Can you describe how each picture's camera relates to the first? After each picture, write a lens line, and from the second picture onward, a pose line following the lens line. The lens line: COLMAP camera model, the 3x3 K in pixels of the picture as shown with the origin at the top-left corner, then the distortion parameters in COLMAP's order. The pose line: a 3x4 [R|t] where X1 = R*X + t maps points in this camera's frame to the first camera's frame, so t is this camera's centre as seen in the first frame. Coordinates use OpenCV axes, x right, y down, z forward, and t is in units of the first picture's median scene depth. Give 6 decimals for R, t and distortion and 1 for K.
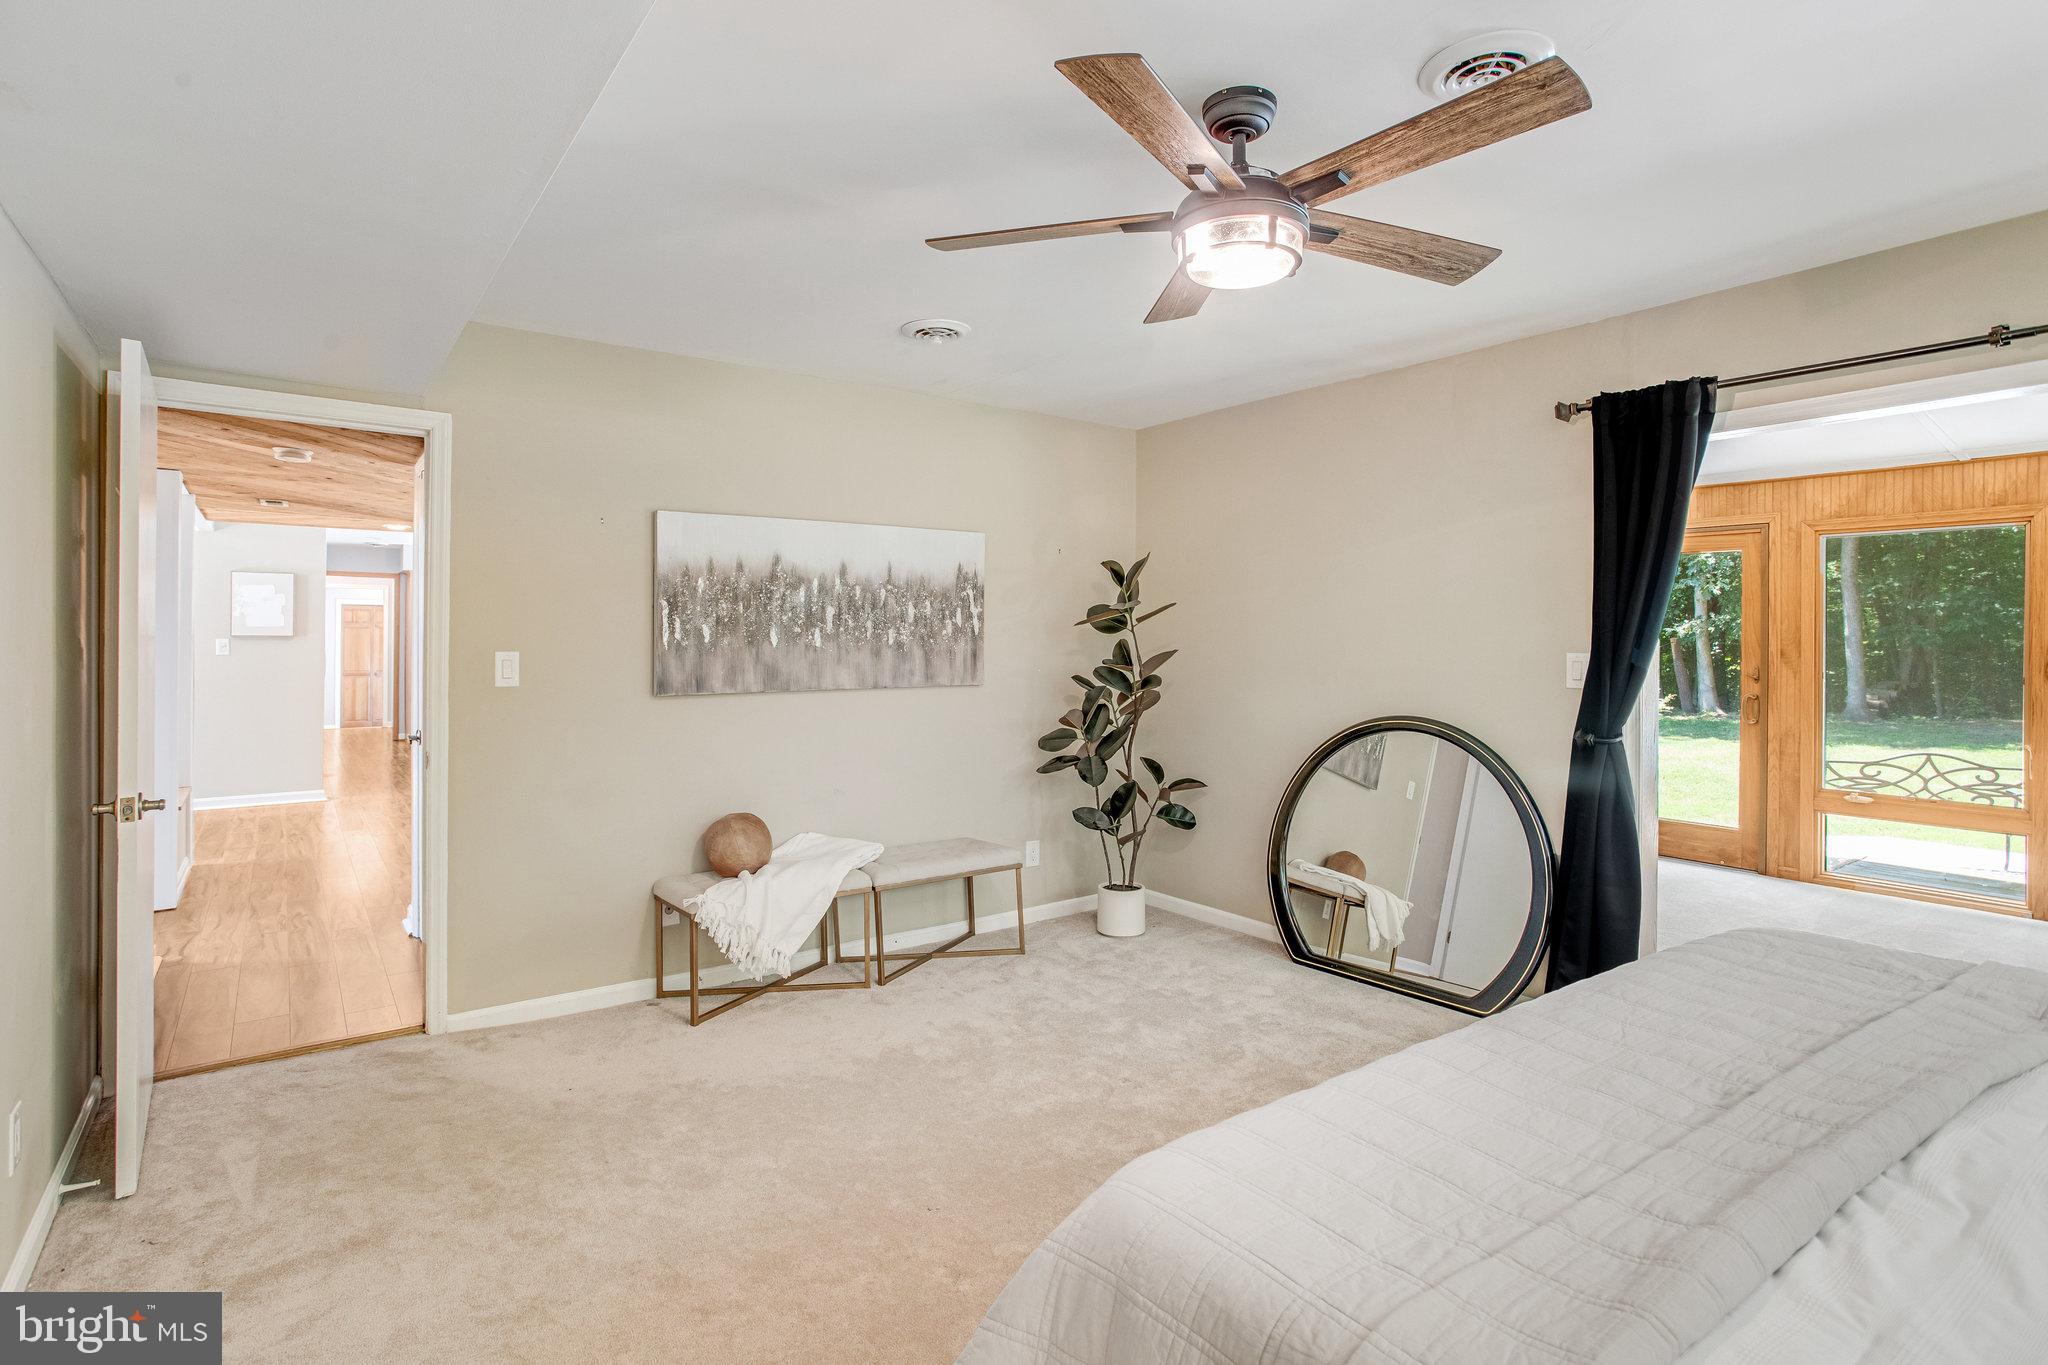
lens RADIAL K [[1031.7, 0, 1023.0], [0, 1031.7, 642.7], [0, 0, 1]] dist [-0.006997, 0.008033]
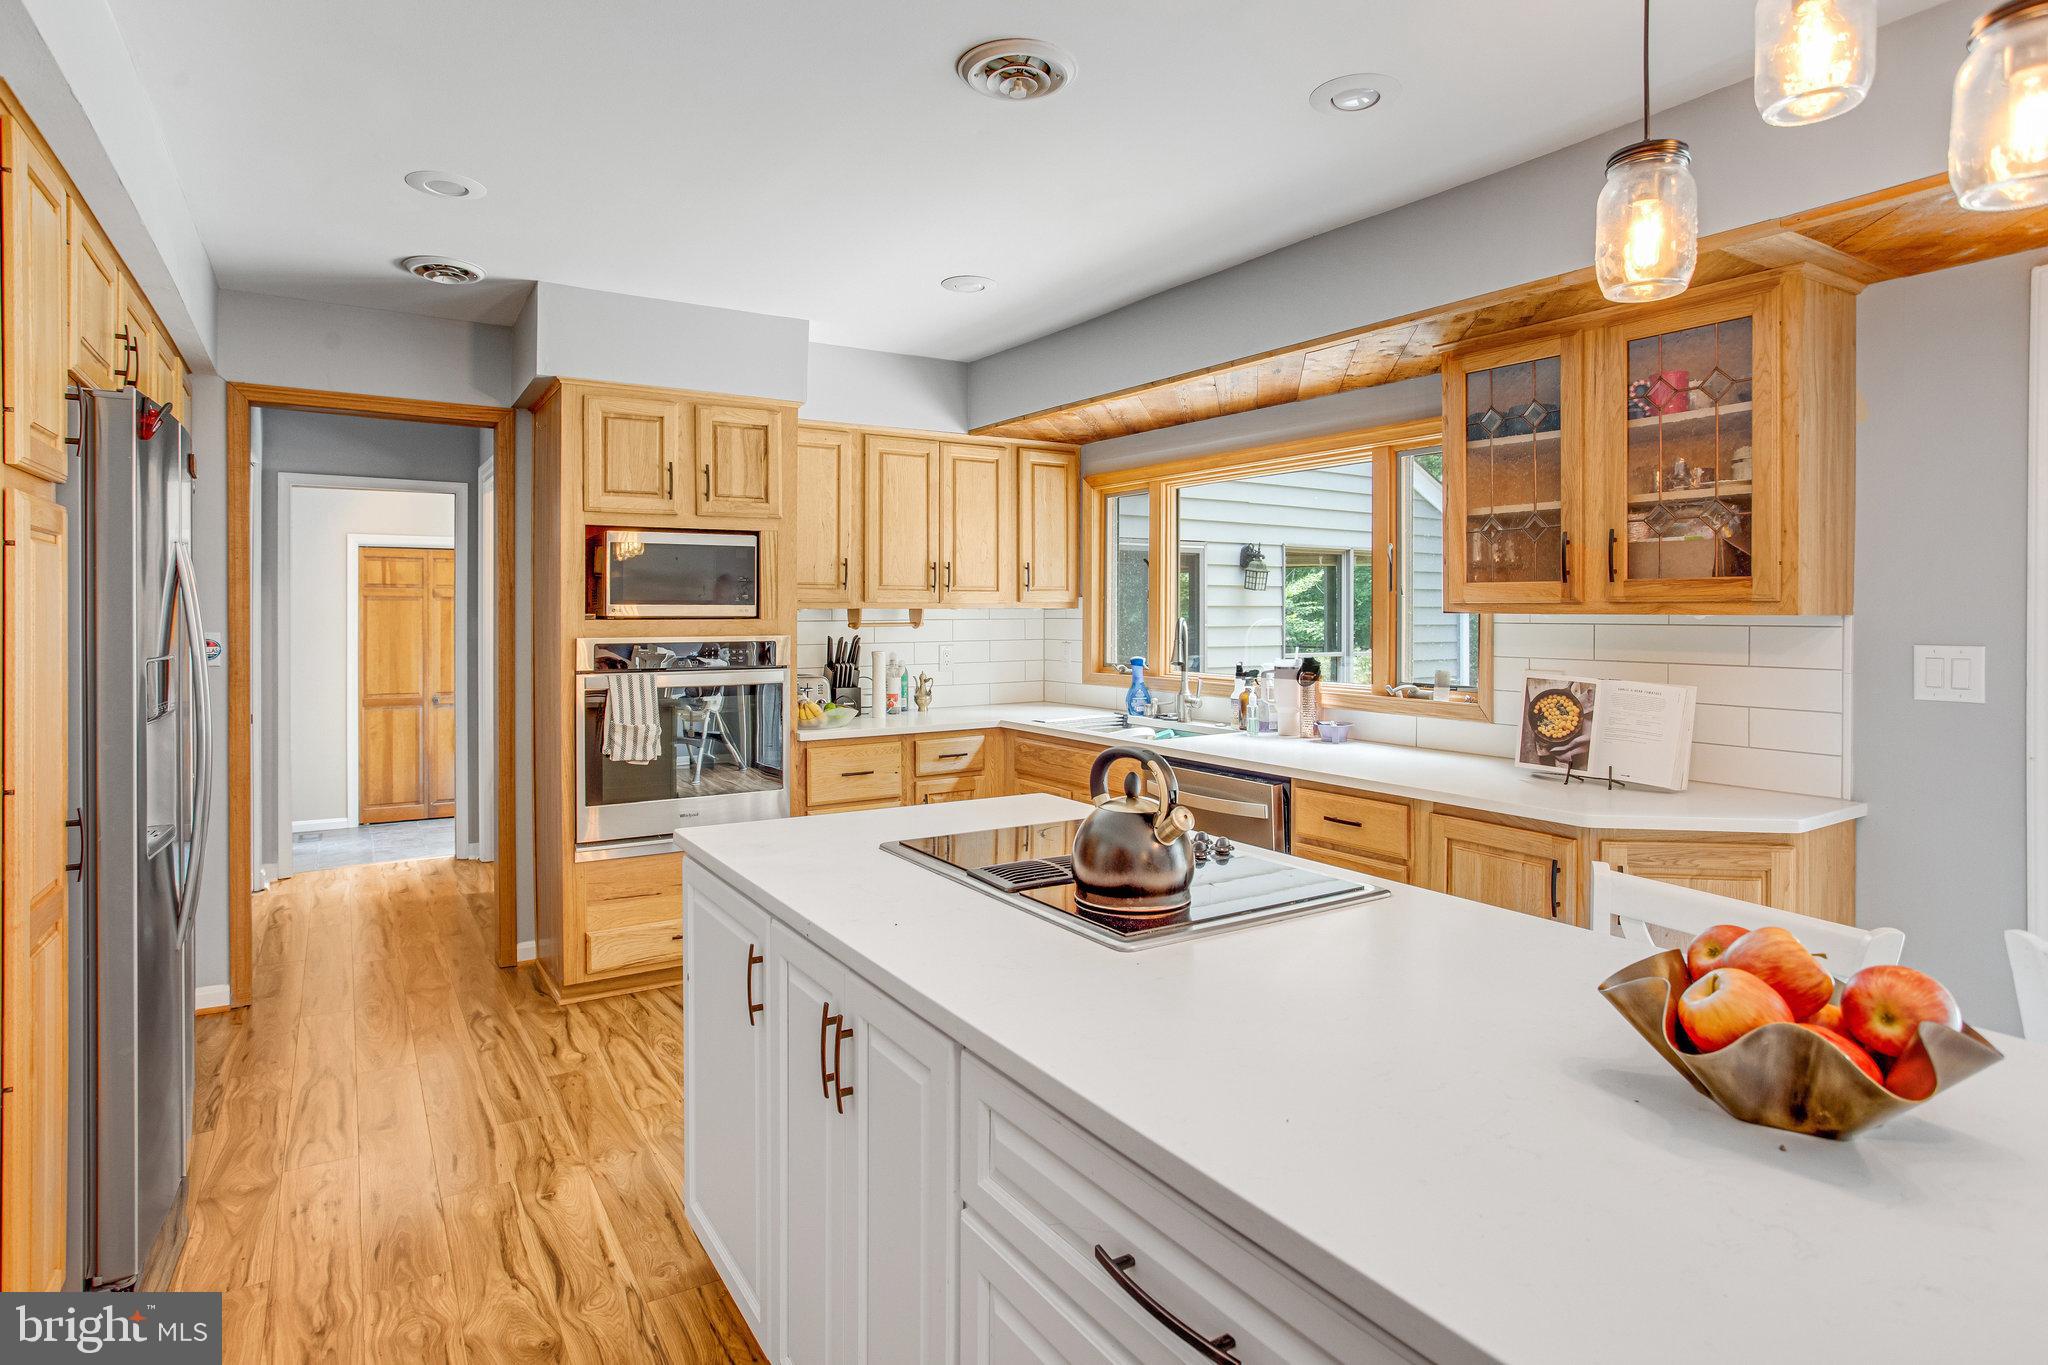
lens RADIAL K [[1084.3, 0, 1038.7], [0, 1084.3, 617.4], [0, 0, 1]] dist [-0.014976, 0.013833]
pose [[0.998966, -0.002652, -0.045378, -0.349312], [0.002846, 0.999987, 0.004224, -0.007306], [0.045366, -0.004349, 0.998961, 0.549983]]
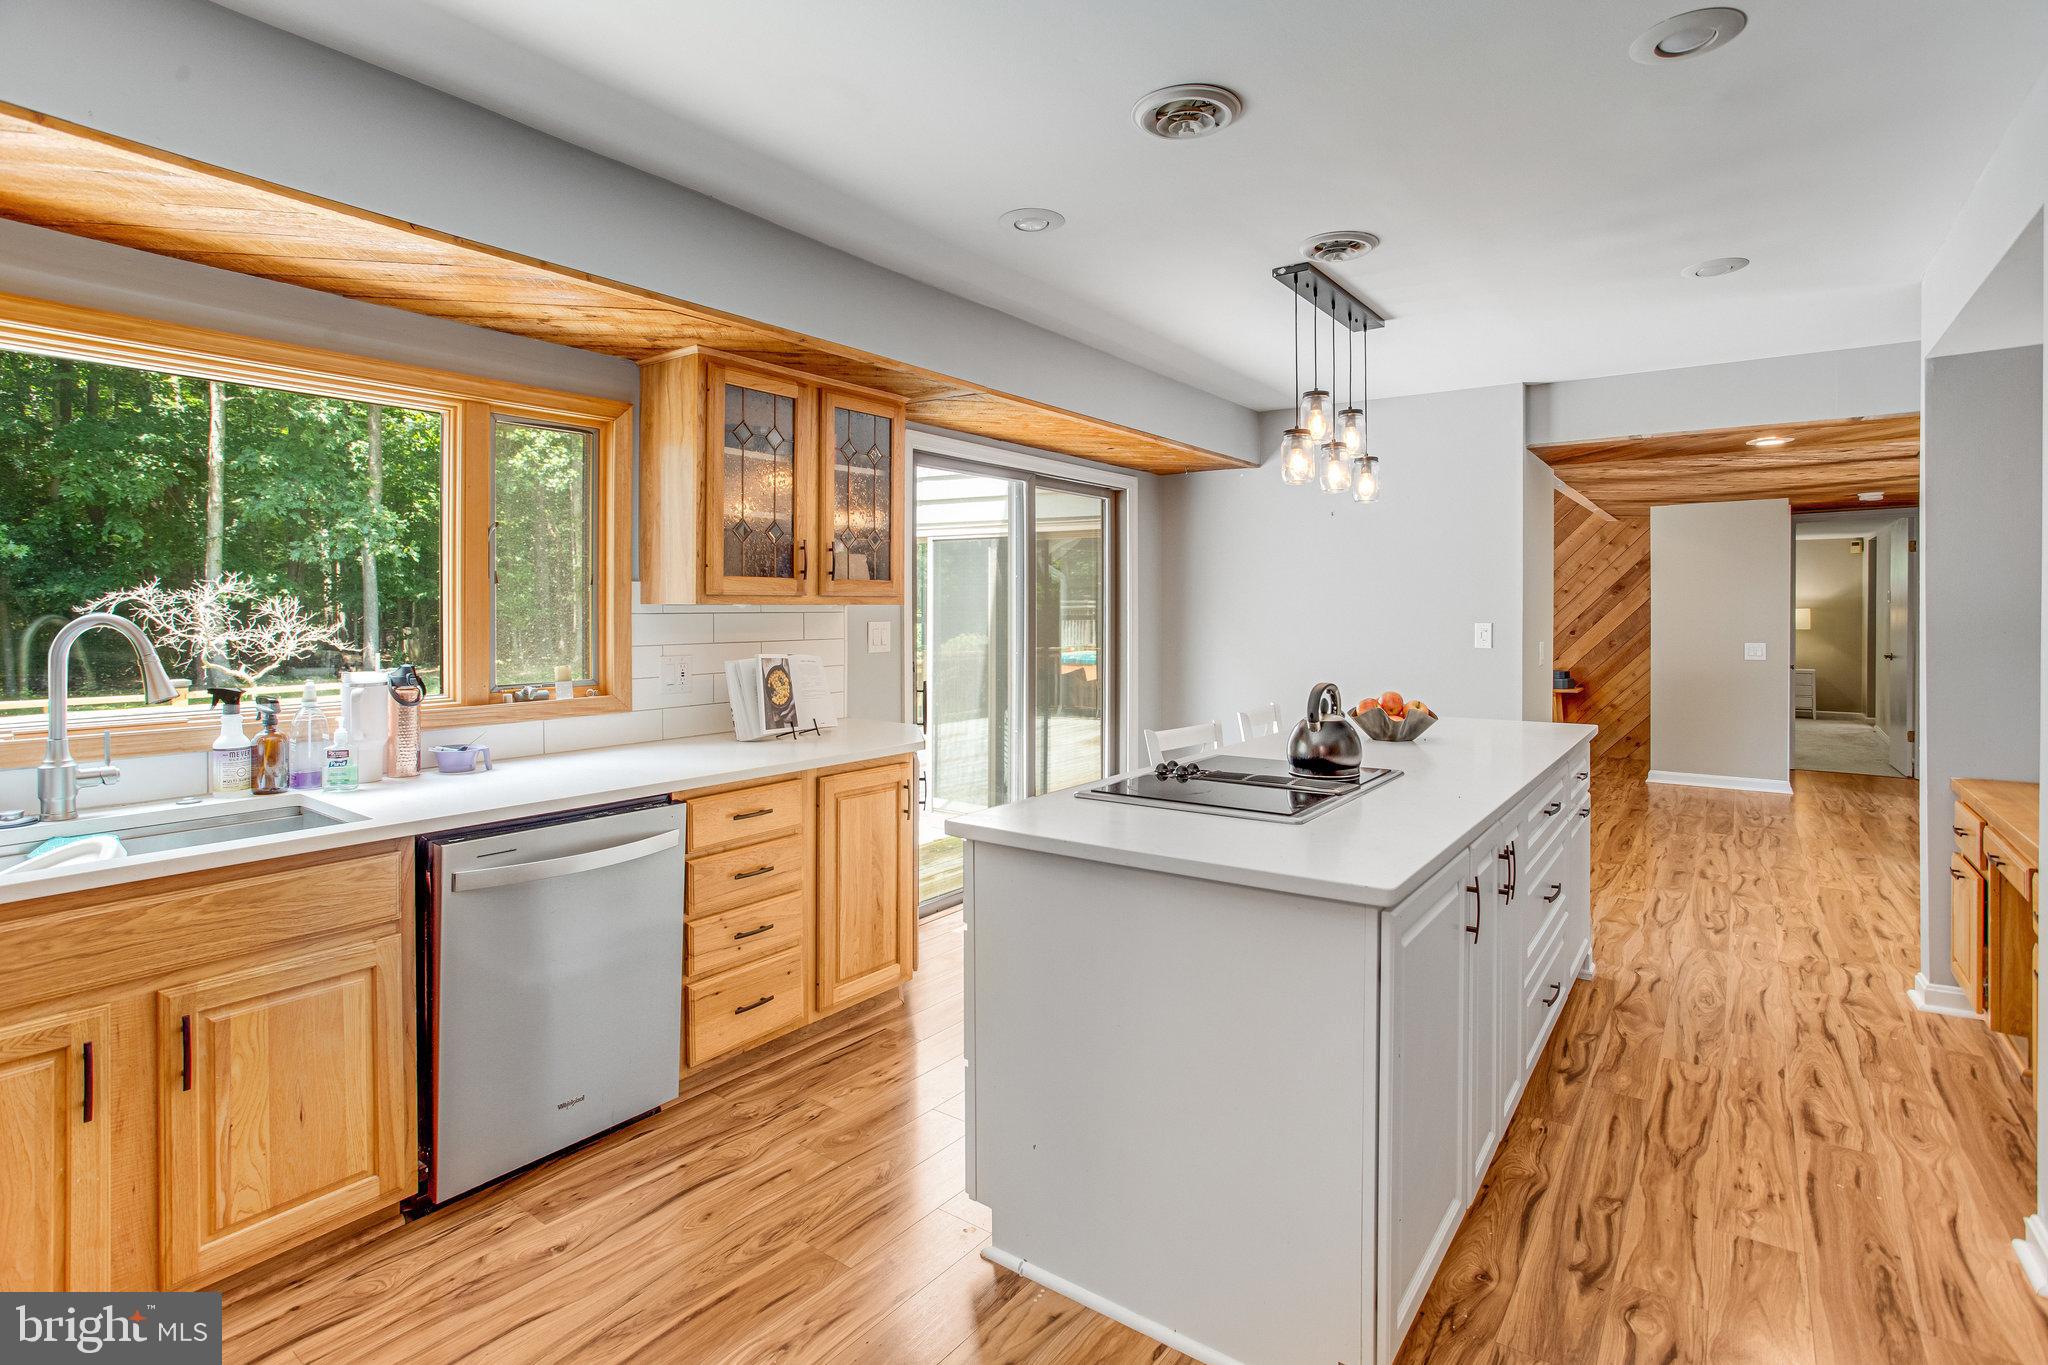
lens RADIAL K [[1031.7, 0, 1029.7], [0, 1031.7, 614.9], [0, 0, 1]] dist [-0.006997, 0.008033]
pose [[-0.334191, -0.002264, 0.942503, -0.488215], [0.001588, 0.999994, 0.002965, -0.005212], [-0.942504, 0.002488, -0.334186, 0.757048]]
